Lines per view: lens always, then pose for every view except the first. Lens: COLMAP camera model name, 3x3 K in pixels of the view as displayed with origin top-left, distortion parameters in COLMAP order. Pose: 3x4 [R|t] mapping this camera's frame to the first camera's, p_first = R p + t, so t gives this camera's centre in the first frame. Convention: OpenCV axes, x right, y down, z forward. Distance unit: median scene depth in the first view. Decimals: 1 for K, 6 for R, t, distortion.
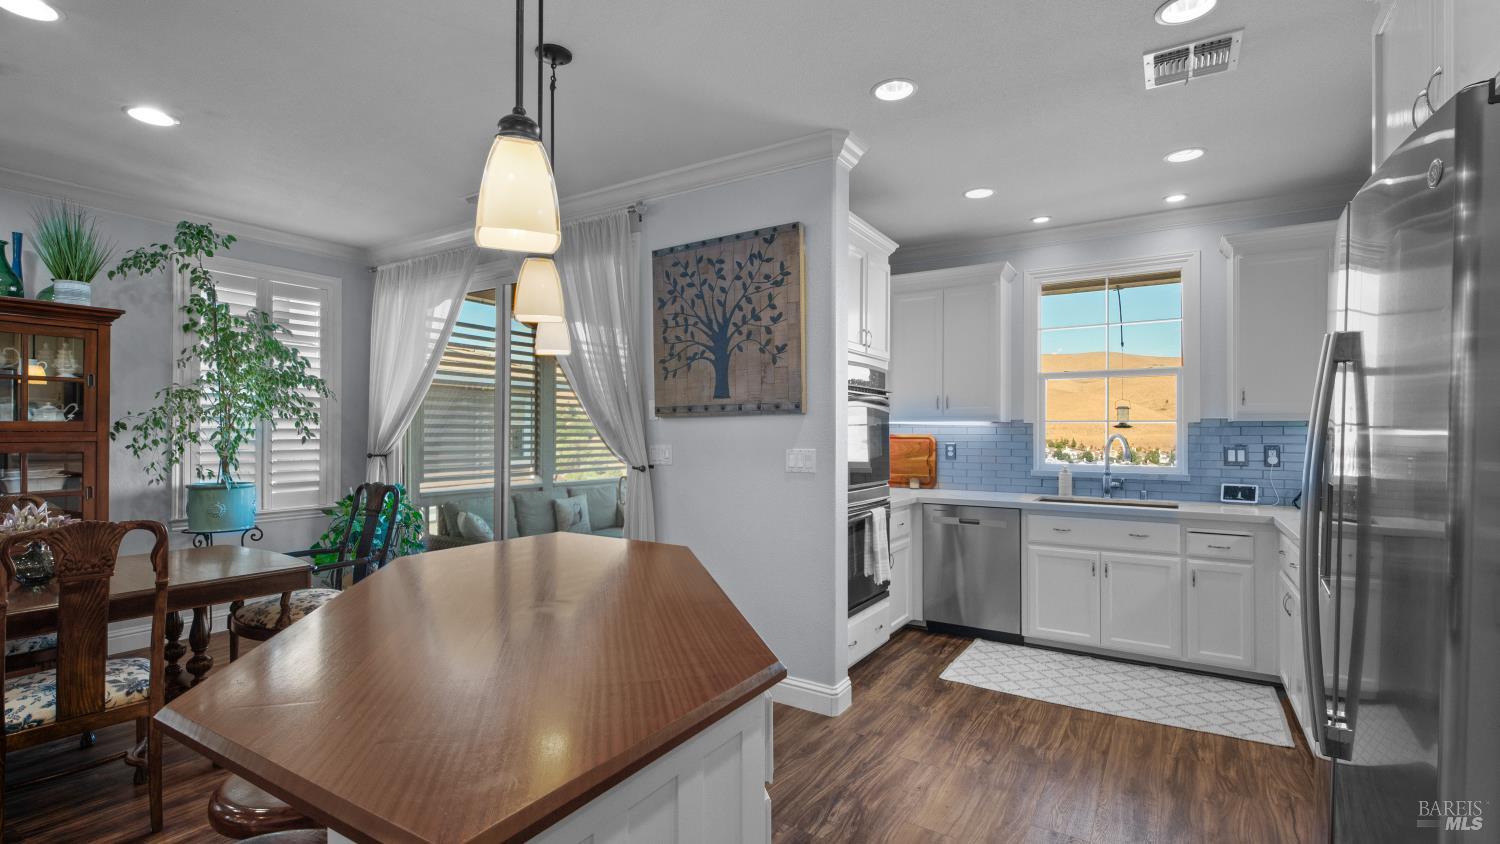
lens RADIAL K [[678.1, 0, 735.0], [0, 678.1, 430.1], [0, 0, 1]] dist [0.013137, -0.009254]
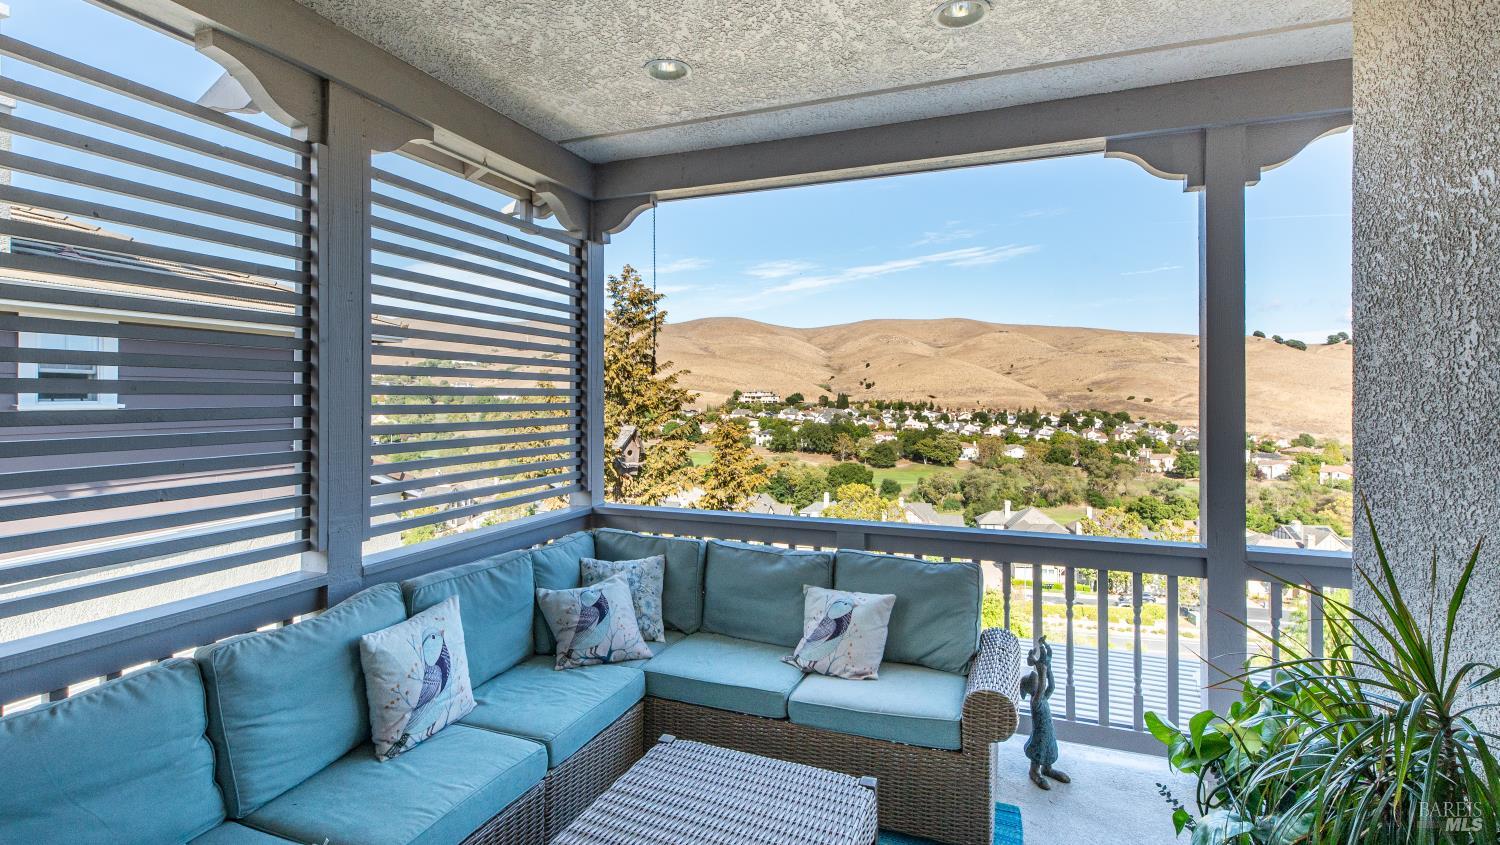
lens RADIAL K [[702.9, 0, 736.2], [0, 702.9, 408.1], [0, 0, 1]] dist [0.008392, -0.005312]
pose [[0.981503, -0.004472, 0.191394, -0.269597], [0.000351, 0.999767, 0.021562, -0.026491], [-0.191445, -0.021096, 0.981277, 1.122618]]
